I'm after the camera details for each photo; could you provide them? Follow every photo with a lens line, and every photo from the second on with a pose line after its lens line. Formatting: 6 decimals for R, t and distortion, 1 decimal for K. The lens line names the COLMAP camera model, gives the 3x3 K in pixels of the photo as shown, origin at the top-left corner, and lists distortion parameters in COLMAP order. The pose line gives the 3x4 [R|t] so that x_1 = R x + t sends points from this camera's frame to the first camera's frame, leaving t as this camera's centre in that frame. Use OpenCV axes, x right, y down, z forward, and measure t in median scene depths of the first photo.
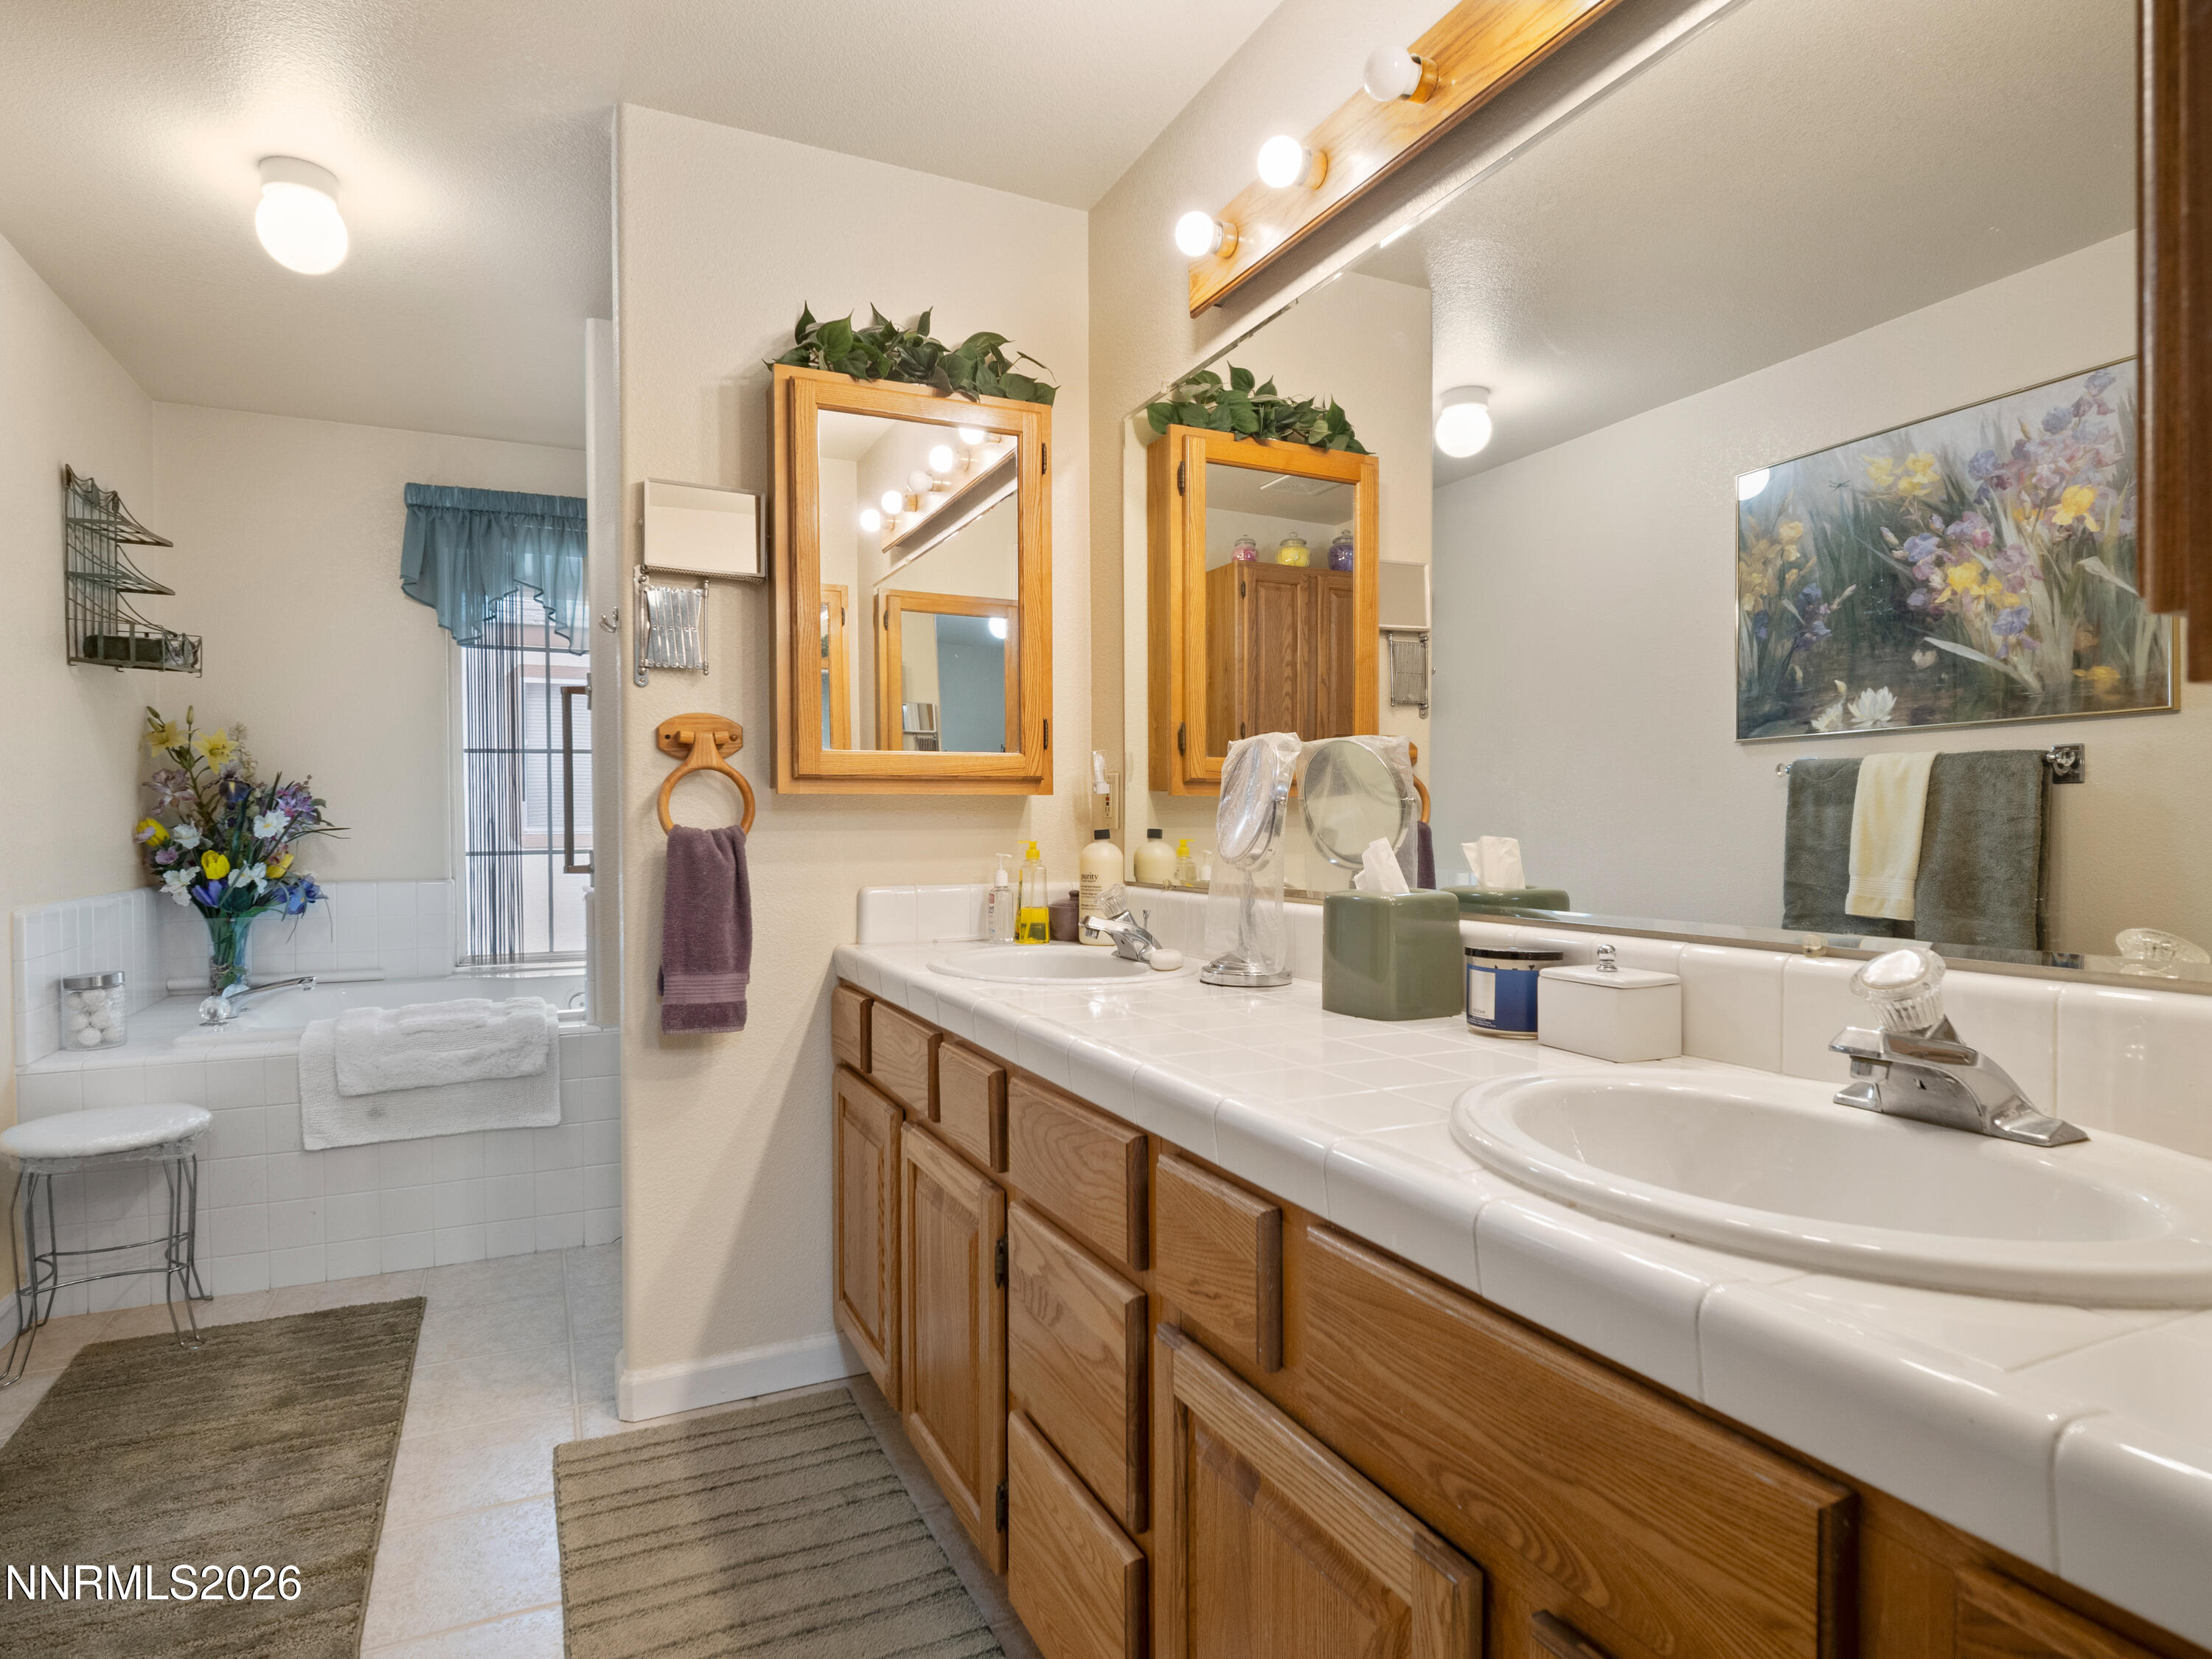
lens RADIAL K [[1208.4, 0, 1097.8], [0, 1208.4, 817.7], [0, 0, 1]] dist [-0.000341, -0.001966]
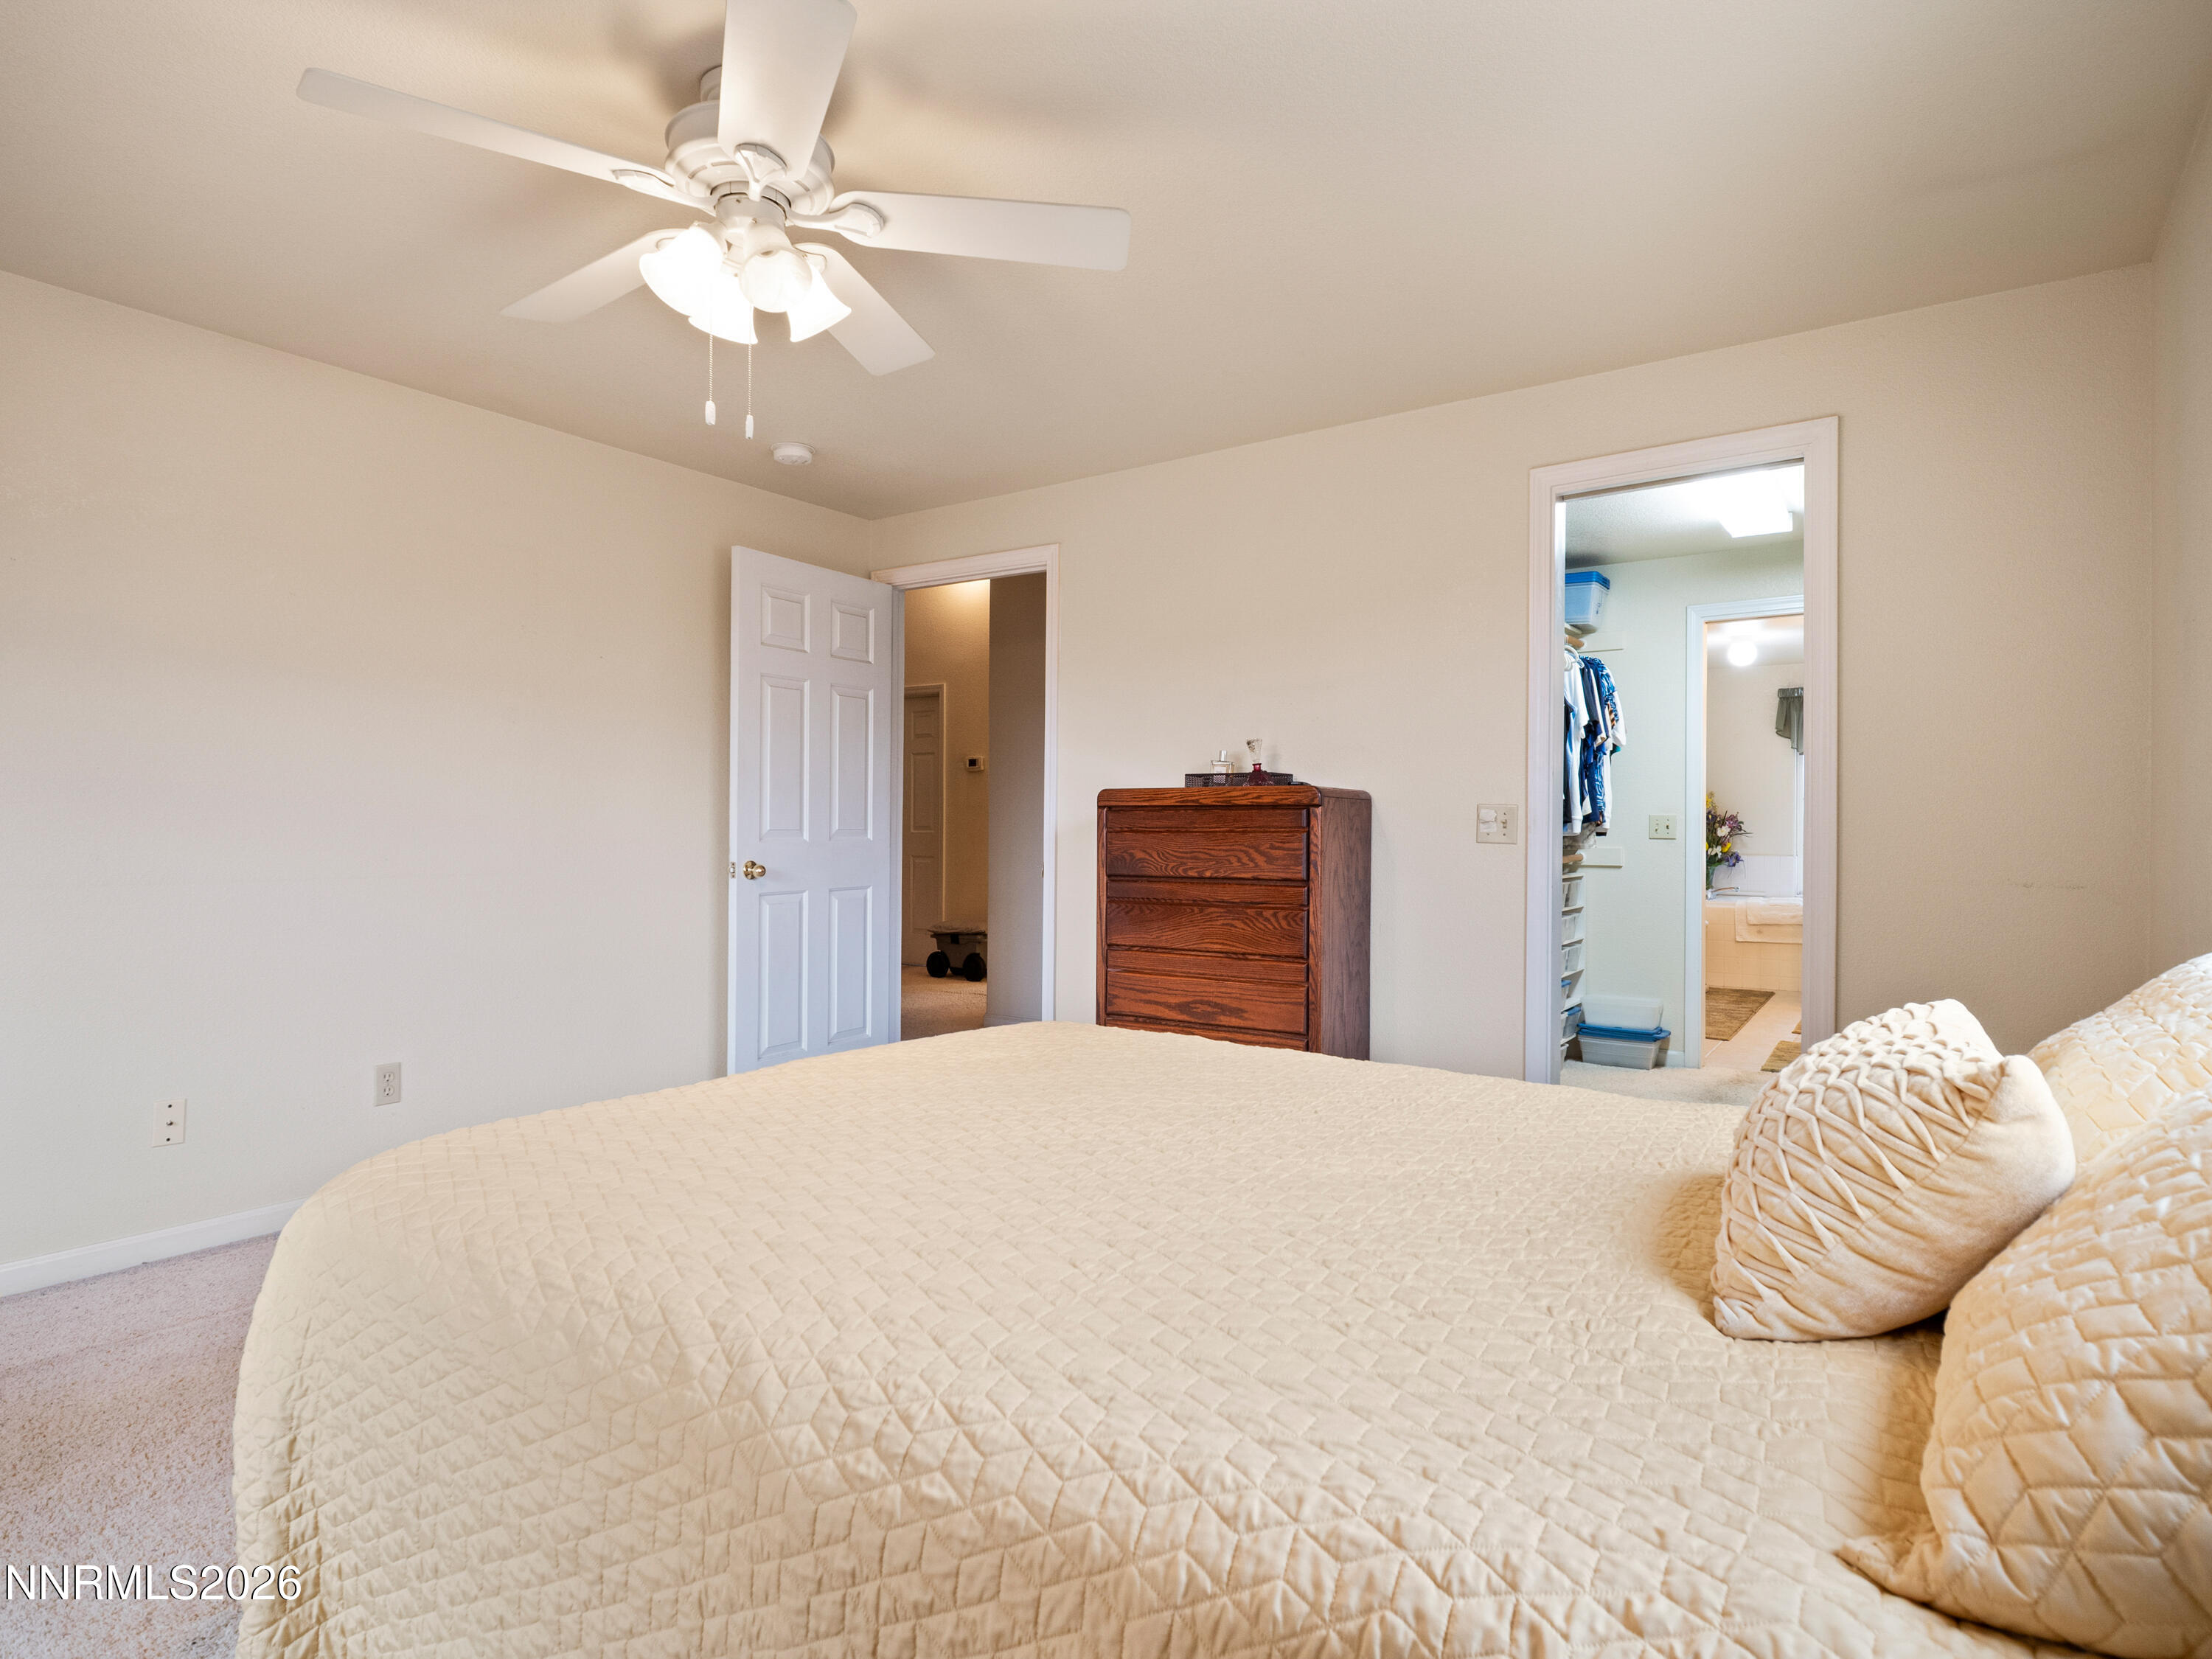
lens RADIAL K [[1208.4, 0, 1097.8], [0, 1208.4, 817.7], [0, 0, 1]] dist [-0.000341, -0.001966]
pose [[0.497736, 0.012397, -0.867240, 0.879374], [-0.019316, 0.999808, 0.003206, -0.005514], [0.867114, 0.015156, 0.497880, -1.430201]]
